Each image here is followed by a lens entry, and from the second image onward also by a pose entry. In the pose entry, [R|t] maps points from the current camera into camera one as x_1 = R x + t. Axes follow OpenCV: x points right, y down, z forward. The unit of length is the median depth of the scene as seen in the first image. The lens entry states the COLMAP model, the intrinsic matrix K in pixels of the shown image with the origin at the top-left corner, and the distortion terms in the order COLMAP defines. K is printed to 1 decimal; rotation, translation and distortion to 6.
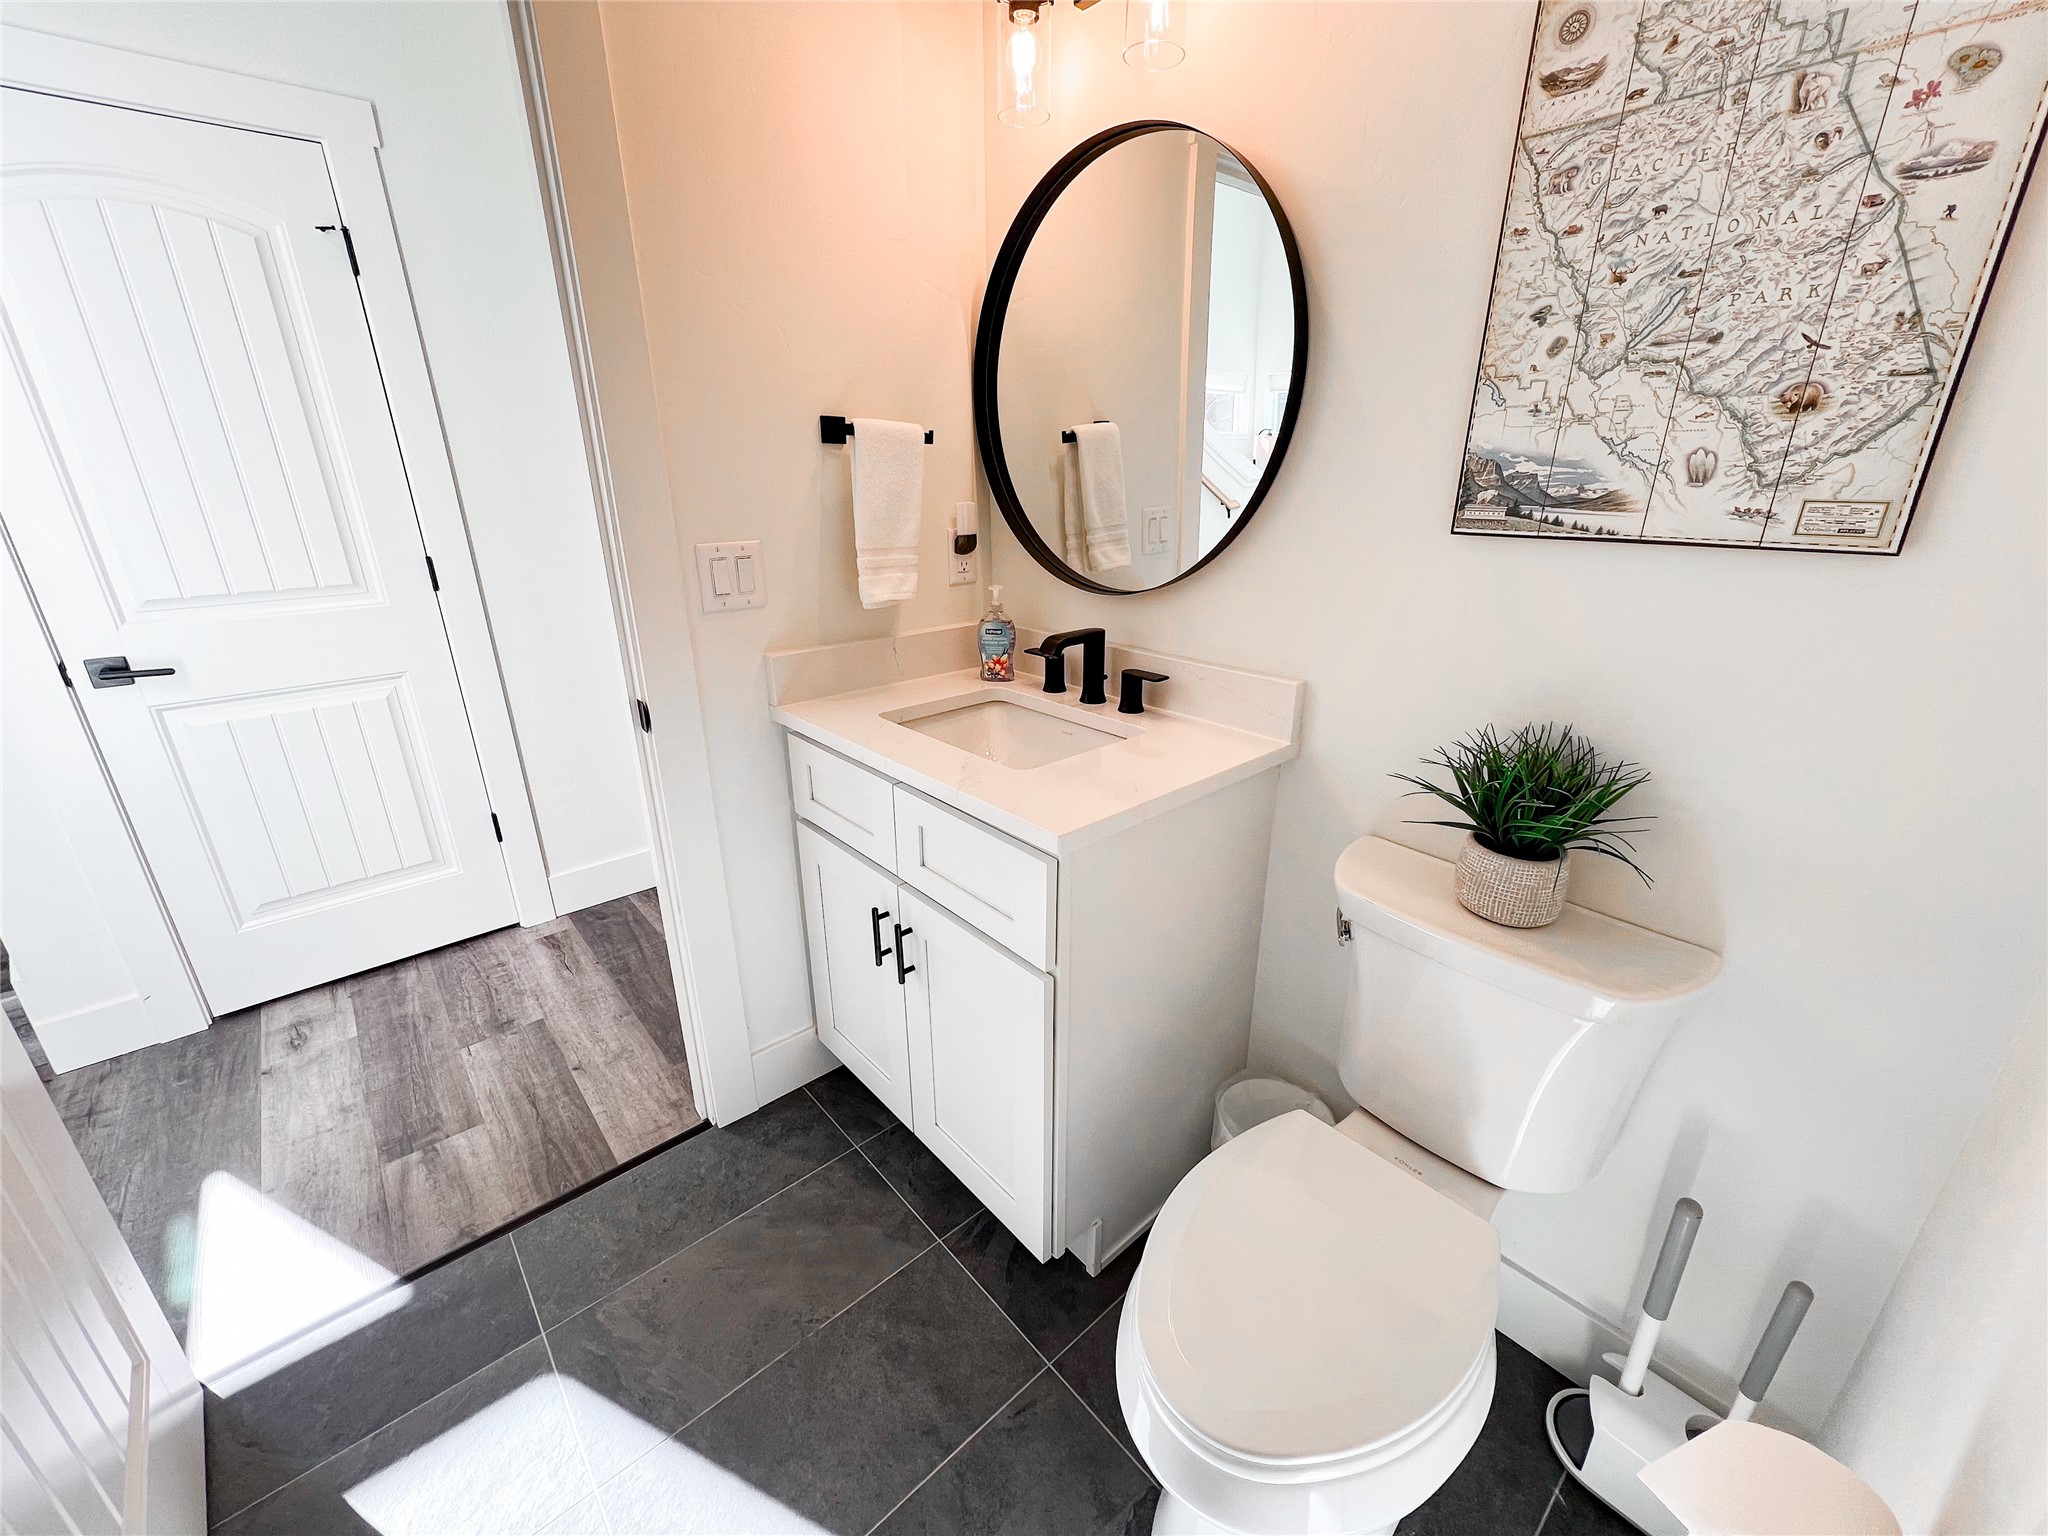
lens RADIAL K [[820.2, 0, 1024.0], [0, 820.2, 768.0], [0, 0, 1]] dist [-0.001915, -0.000339]
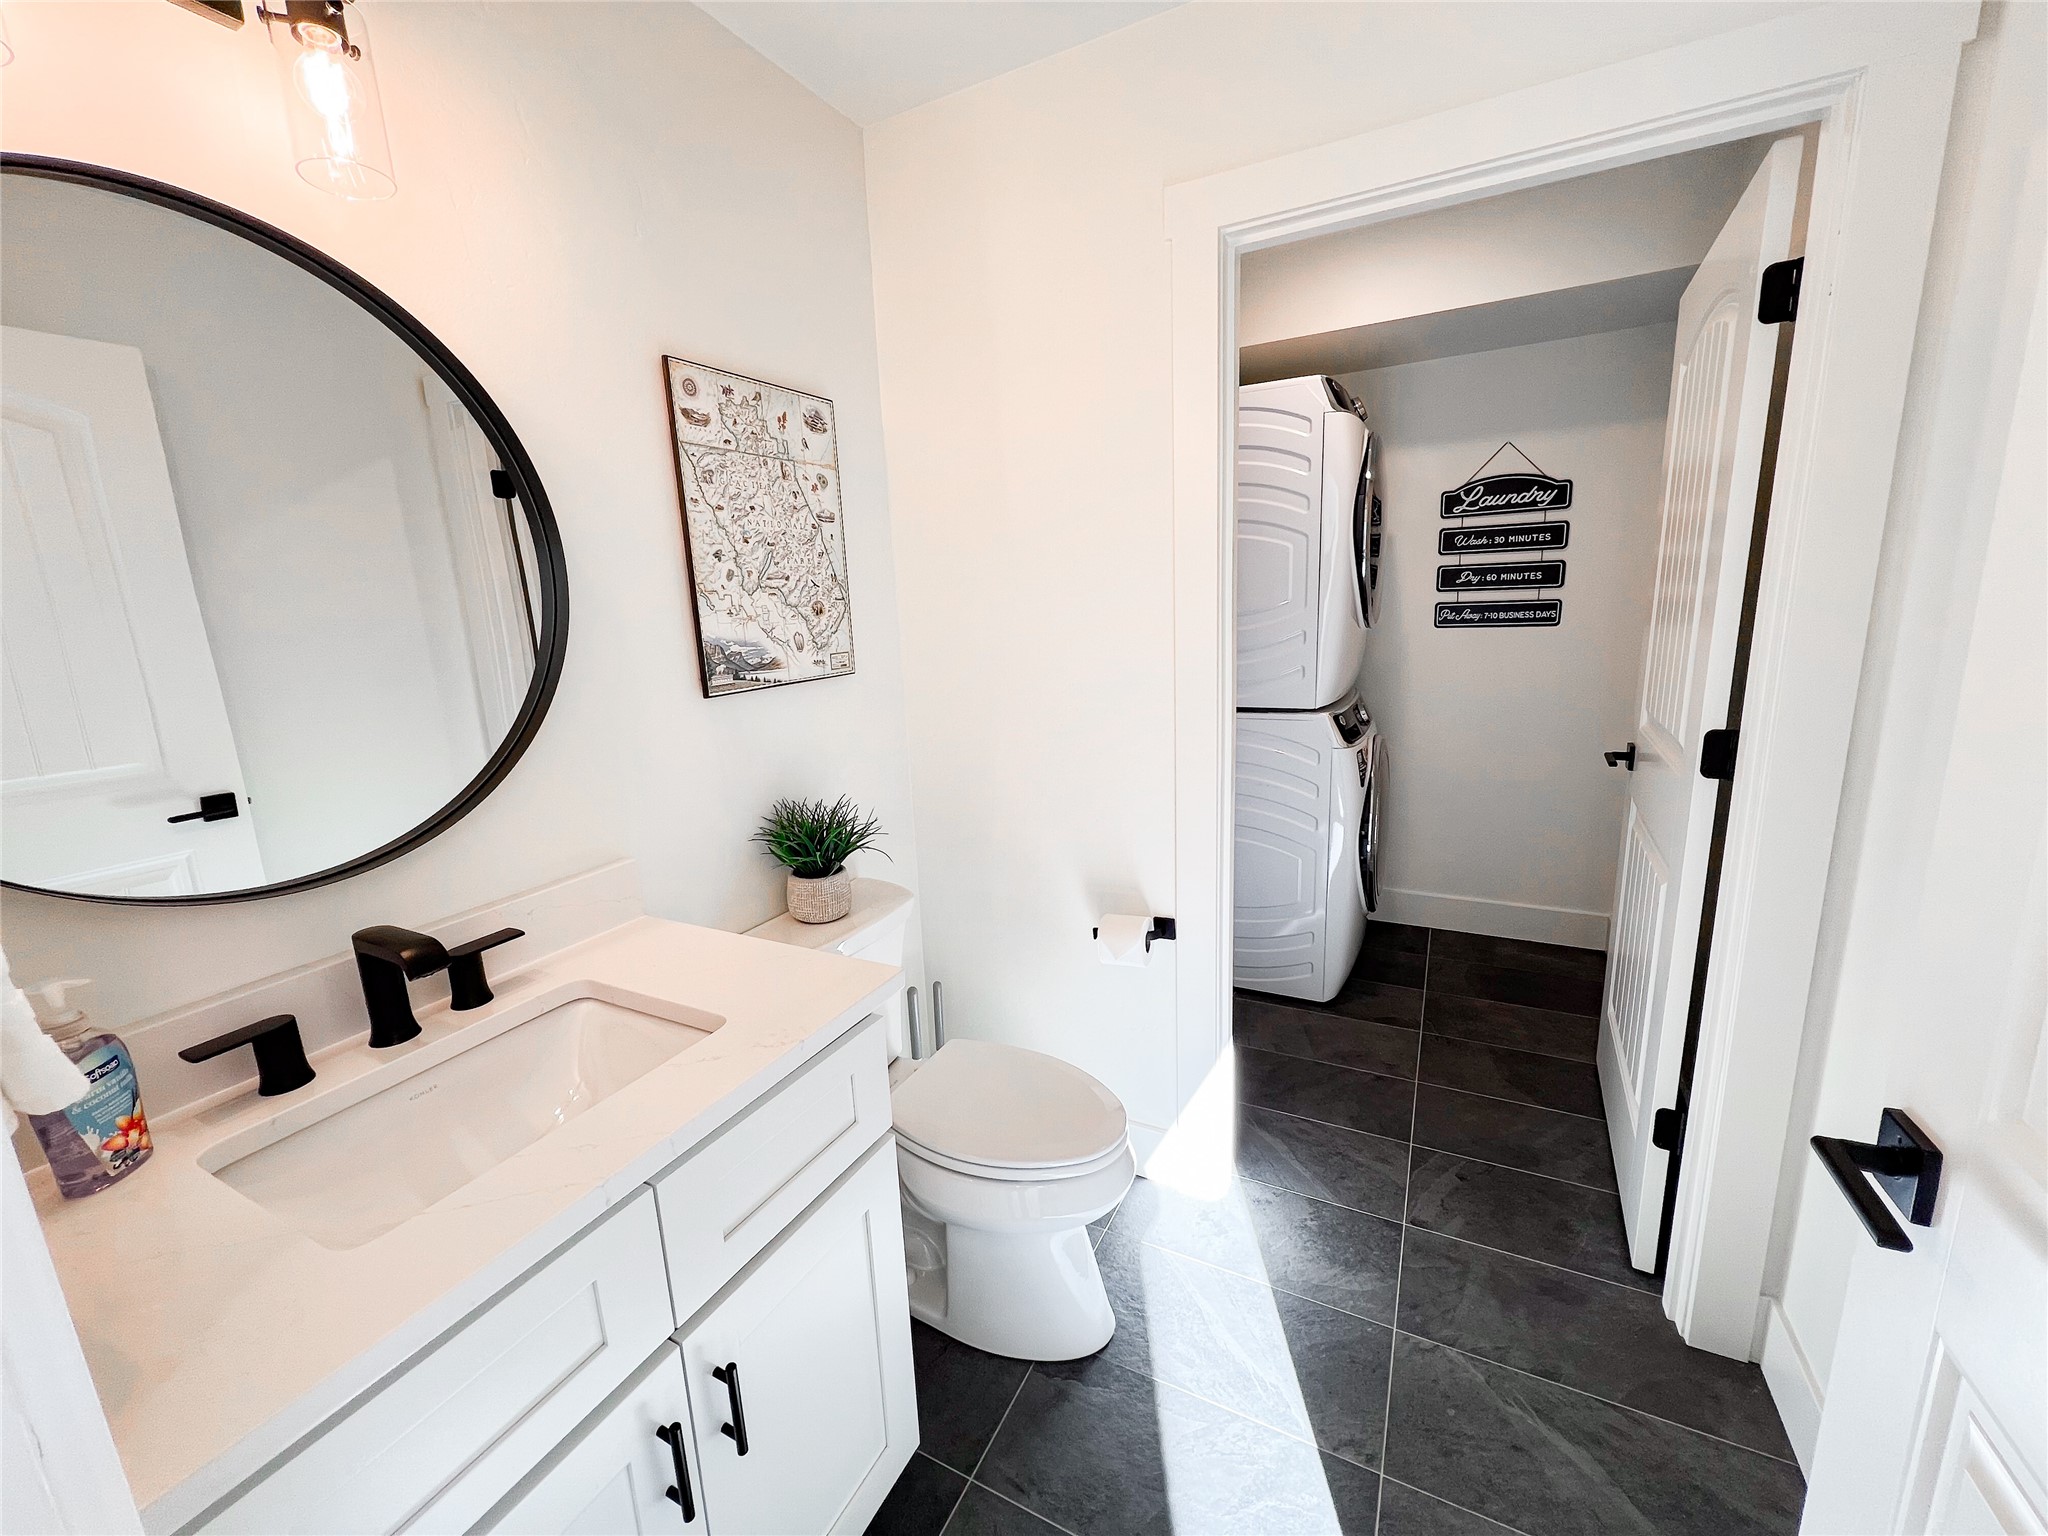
lens RADIAL K [[820.2, 0, 1024.0], [0, 820.2, 768.0], [0, 0, 1]] dist [-0.001915, -0.000339]
pose [[-0.355854, -0.170465, 0.918863, -1.105101], [0.366543, 0.878982, 0.305020, -0.485727], [-0.859659, 0.445345, -0.250306, 1.127833]]
